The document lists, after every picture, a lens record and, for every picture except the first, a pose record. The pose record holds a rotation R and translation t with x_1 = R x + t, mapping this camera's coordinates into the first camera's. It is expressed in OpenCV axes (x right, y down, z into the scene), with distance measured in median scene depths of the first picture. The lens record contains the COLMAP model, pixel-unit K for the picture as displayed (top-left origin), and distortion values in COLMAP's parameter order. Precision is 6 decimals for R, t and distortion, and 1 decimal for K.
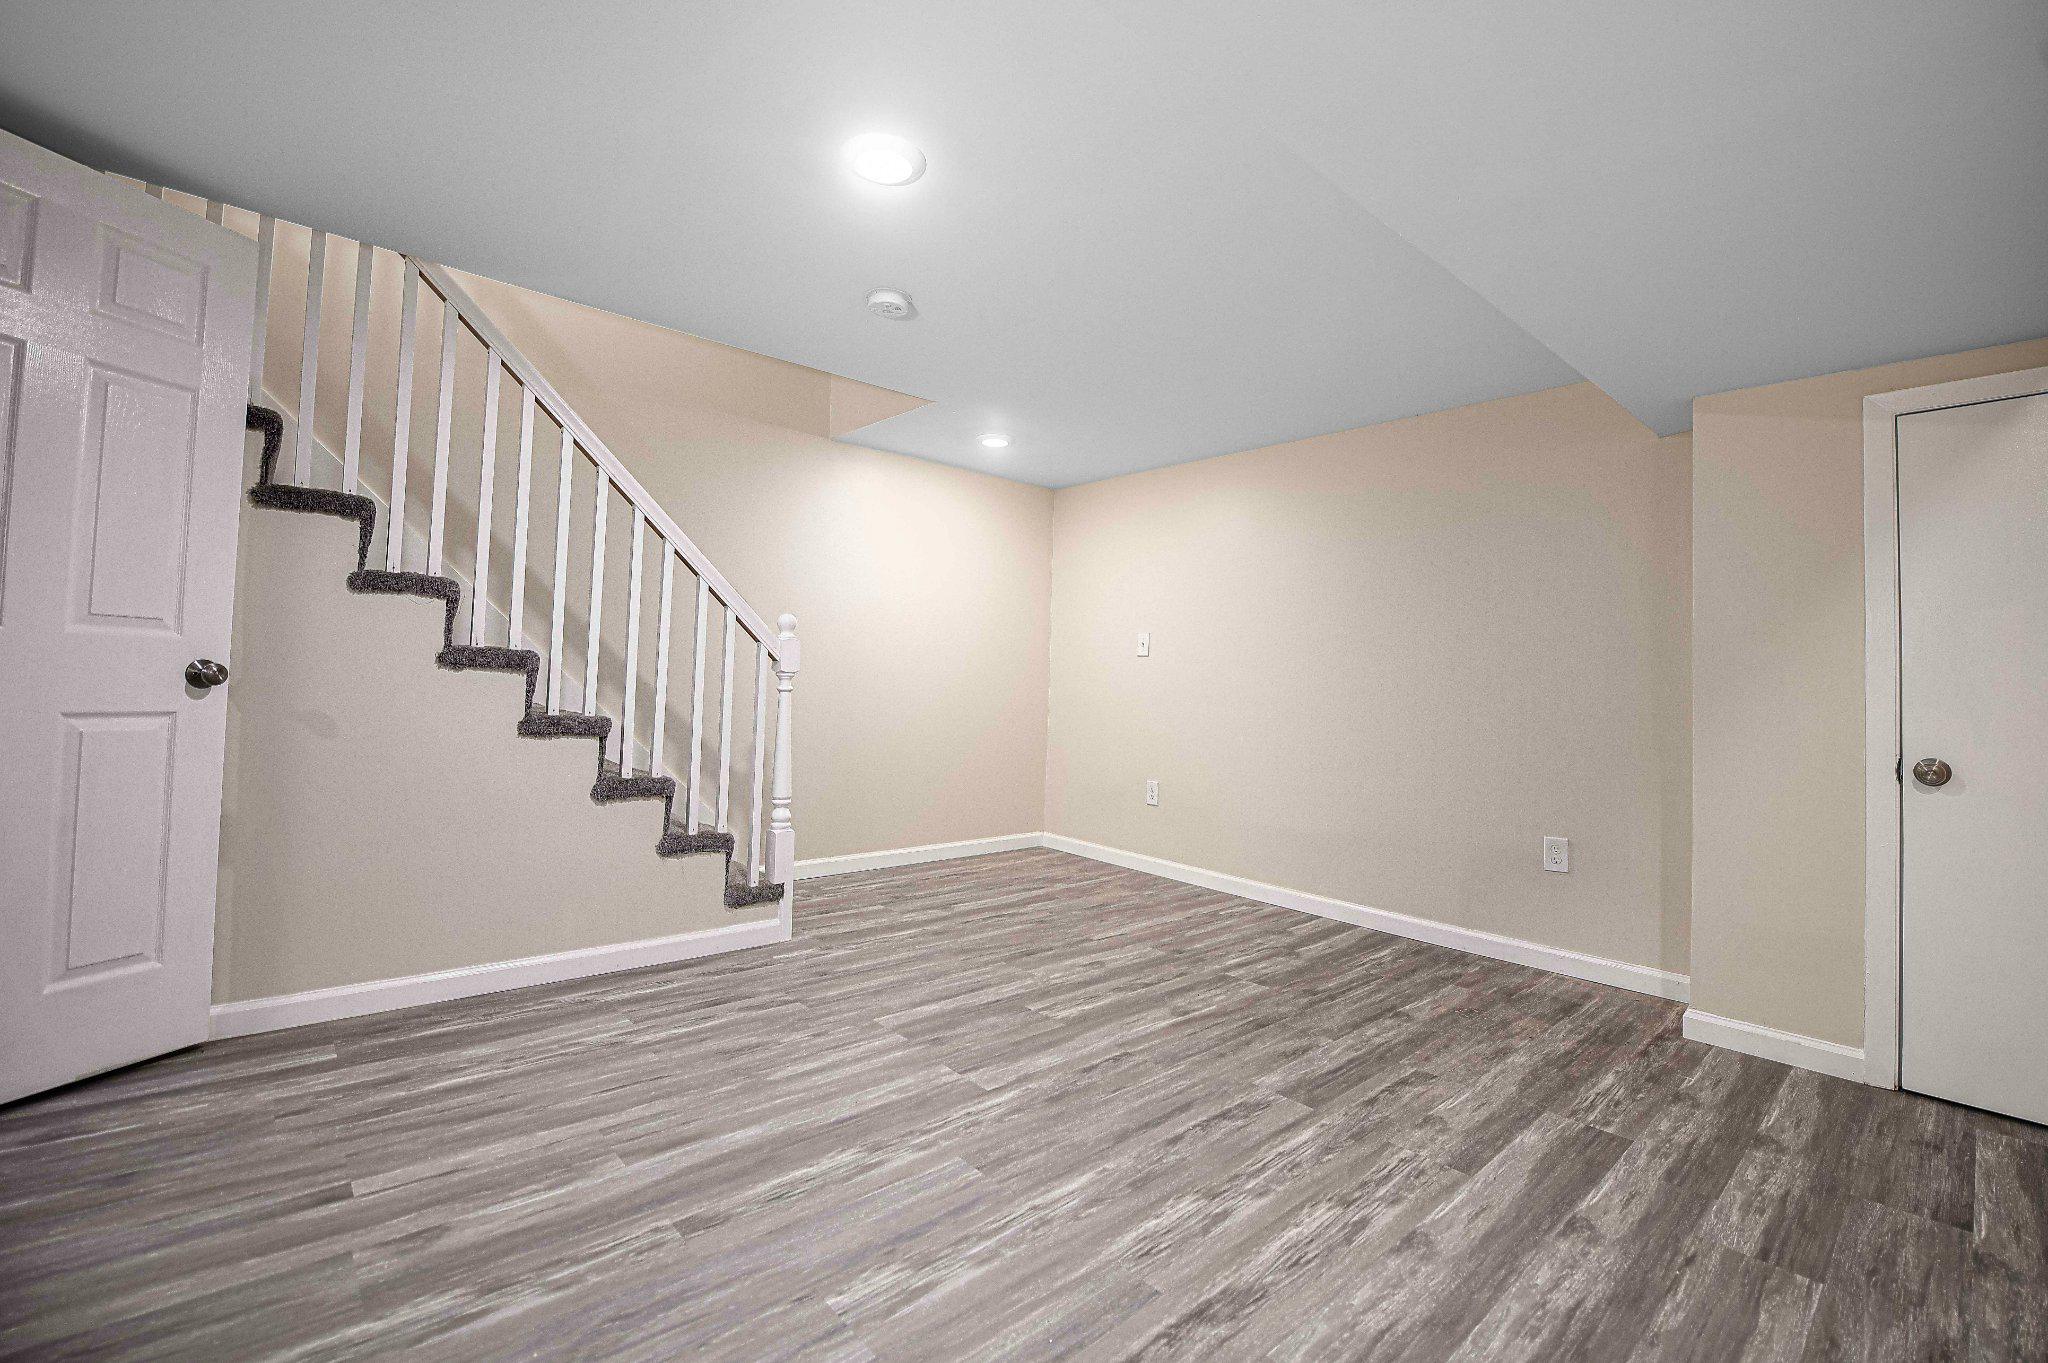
lens RADIAL K [[876.0, 0, 1029.0], [0, 876.0, 669.4], [0, 0, 1]] dist [-0.001980, -0.000195]
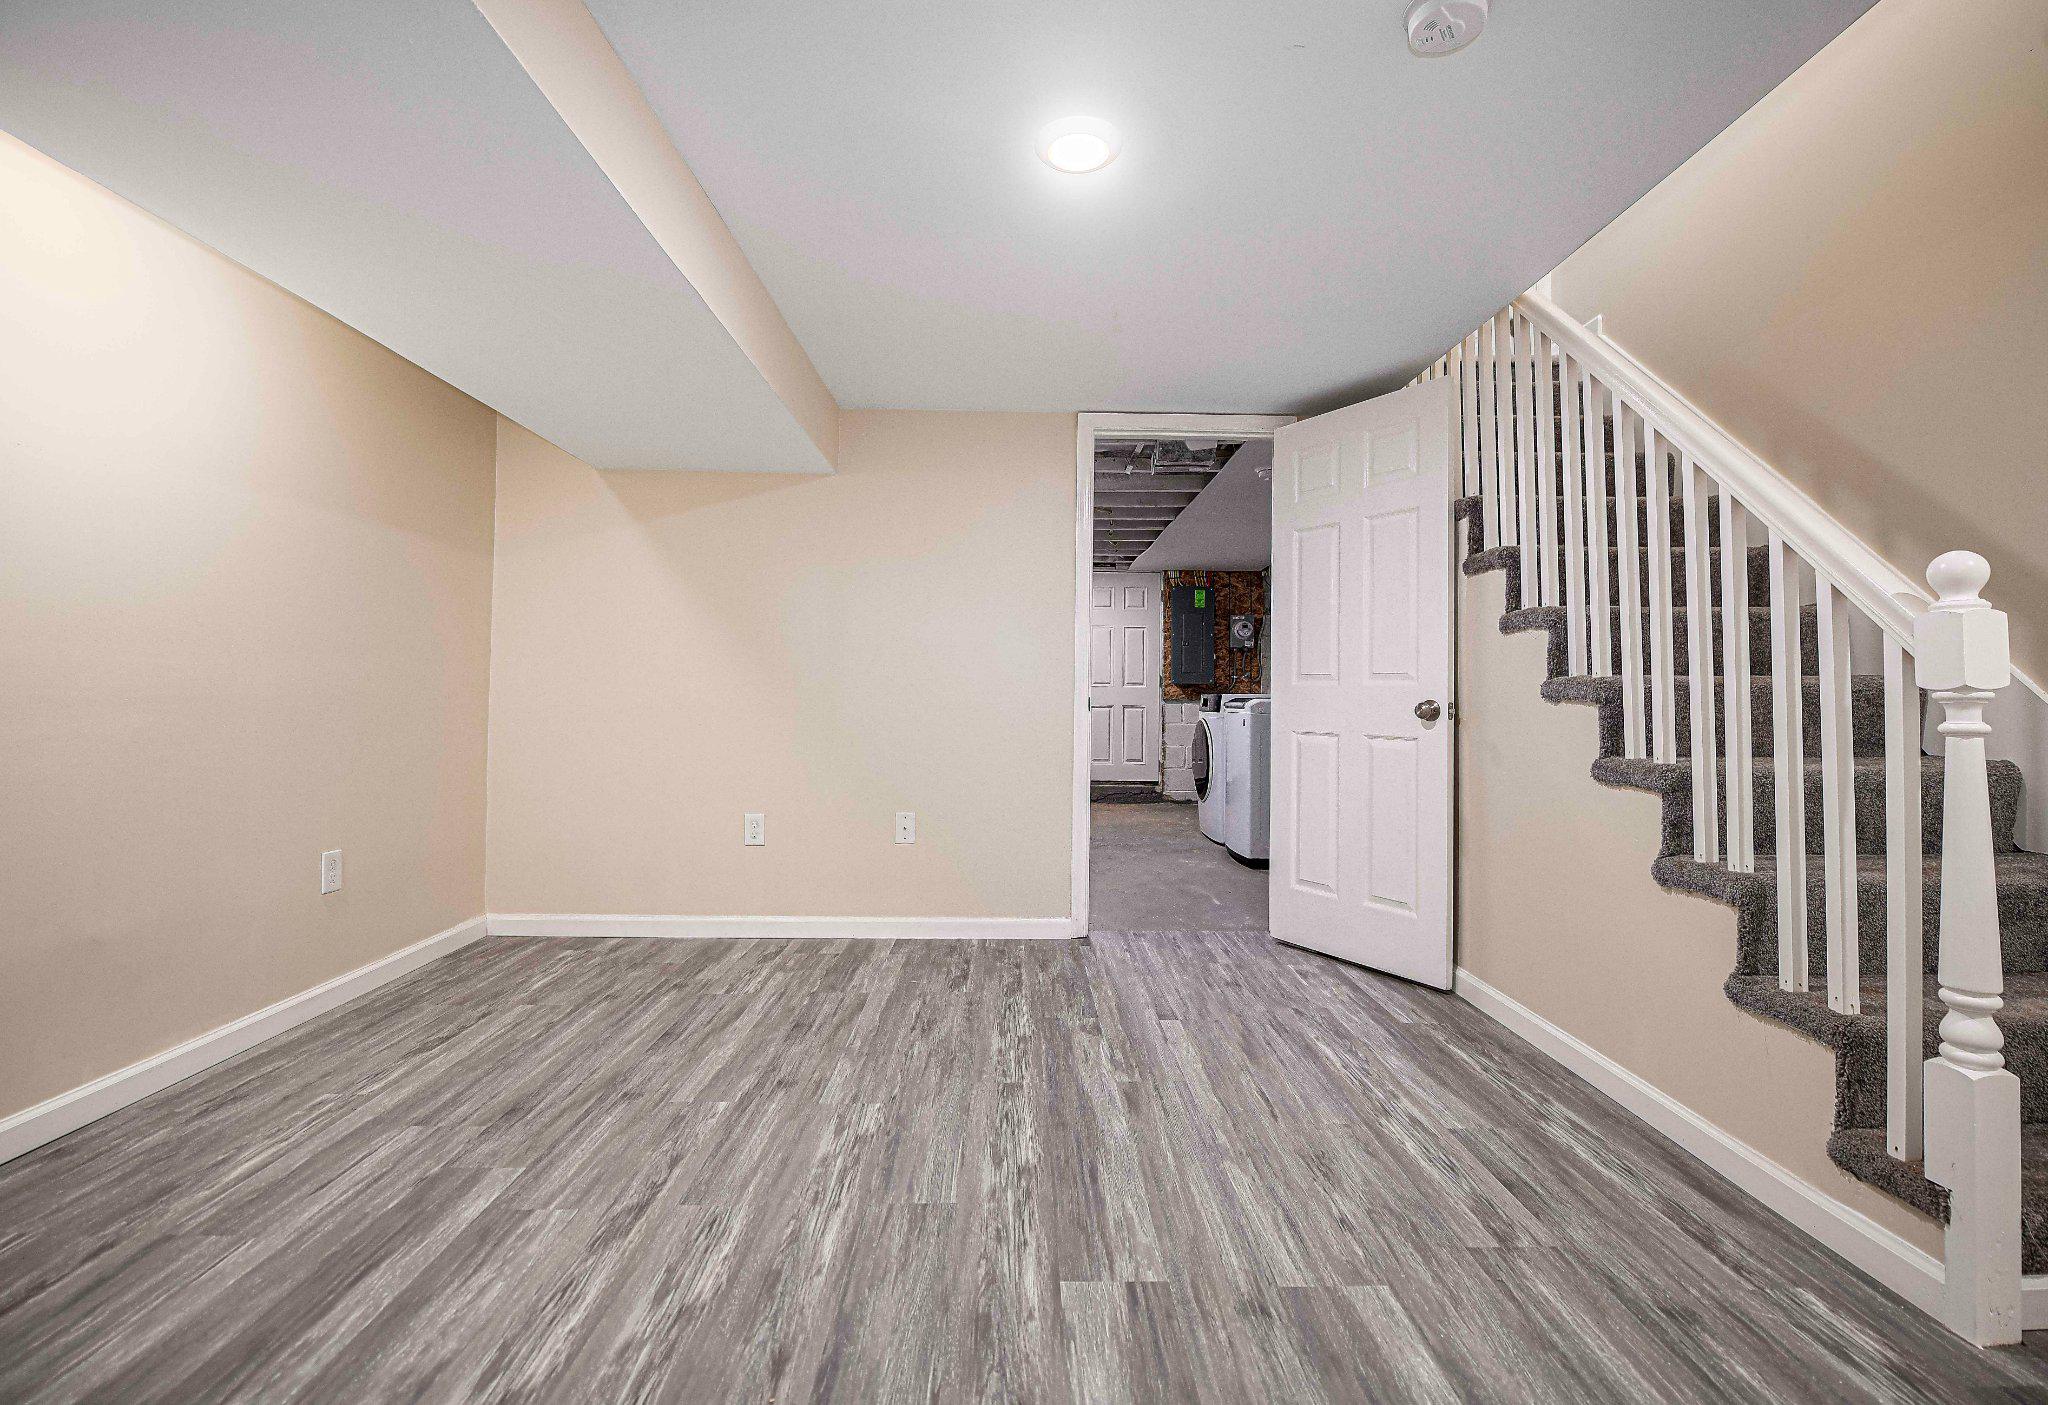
lens RADIAL K [[891.0, 0, 1017.9], [0, 891.0, 691.4], [0, 0, 1]] dist [-0.004285, -0.000769]
pose [[-0.661920, -0.042280, -0.748382, 0.606409], [-0.012600, 0.998894, -0.045288, 0.051941], [0.749469, -0.020547, -0.661721, 1.678966]]
